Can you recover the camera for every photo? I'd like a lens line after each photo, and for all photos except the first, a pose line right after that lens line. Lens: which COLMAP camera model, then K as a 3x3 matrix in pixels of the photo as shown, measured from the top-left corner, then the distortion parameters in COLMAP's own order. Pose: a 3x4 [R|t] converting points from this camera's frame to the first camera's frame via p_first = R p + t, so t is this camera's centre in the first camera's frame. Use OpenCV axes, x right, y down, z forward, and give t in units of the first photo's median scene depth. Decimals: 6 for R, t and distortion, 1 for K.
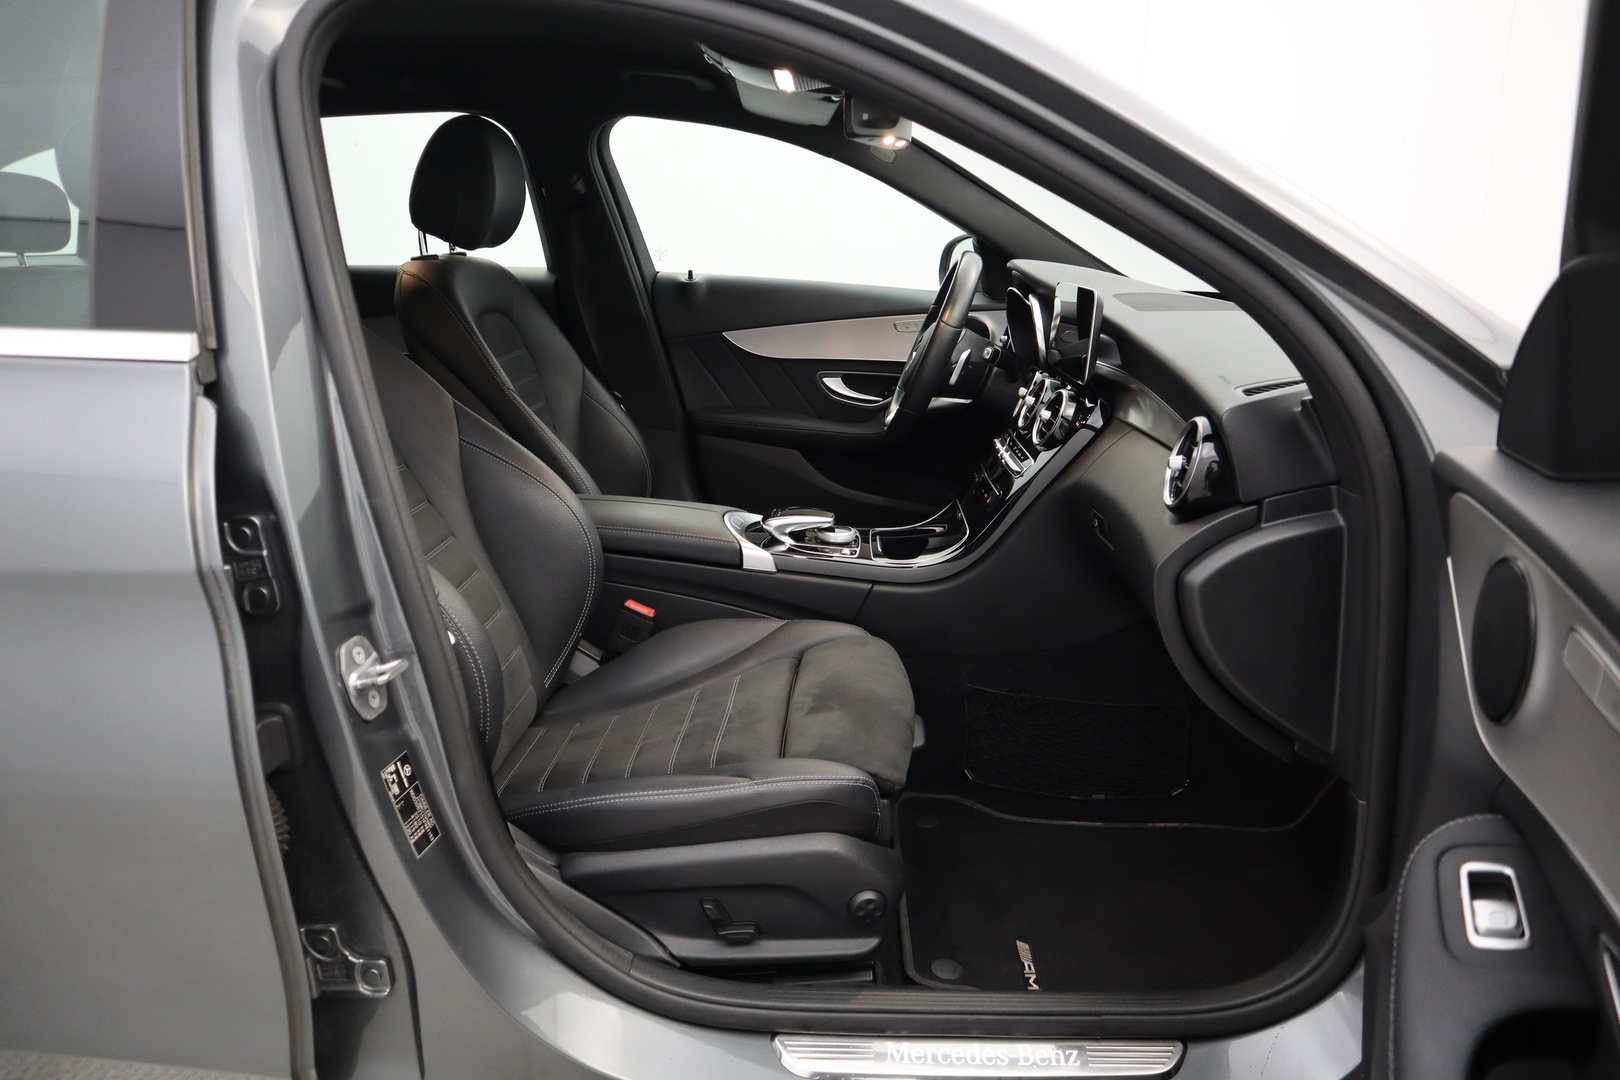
lens RADIAL K [[1202.2, 0, 810.0], [0, 1202.2, 540.0], [0, 0, 1]] dist [-0.111506, 0.081557]
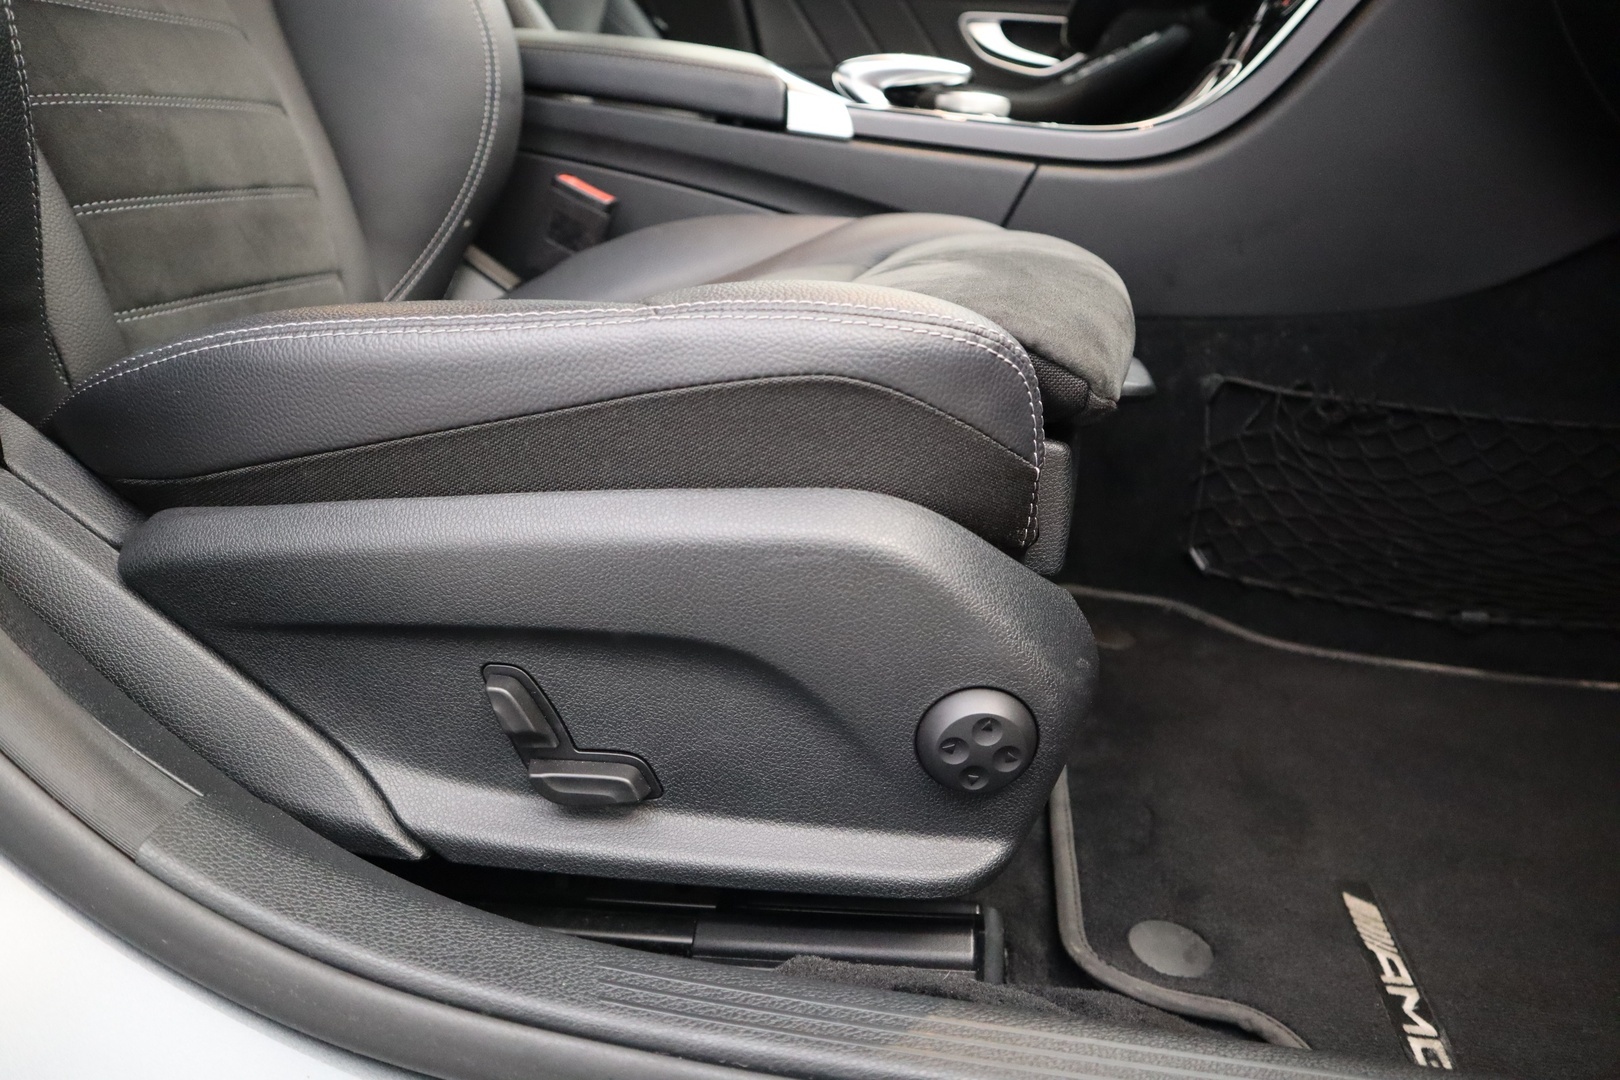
lens RADIAL K [[1202.2, 0, 810.0], [0, 1202.2, 540.0], [0, 0, 1]] dist [-0.111506, 0.081557]
pose [[0.990724, 0.082702, -0.107827, 0.030918], [-0.076562, 0.995264, 0.059896, 0.218733], [0.112270, -0.051085, 0.992364, 0.620666]]
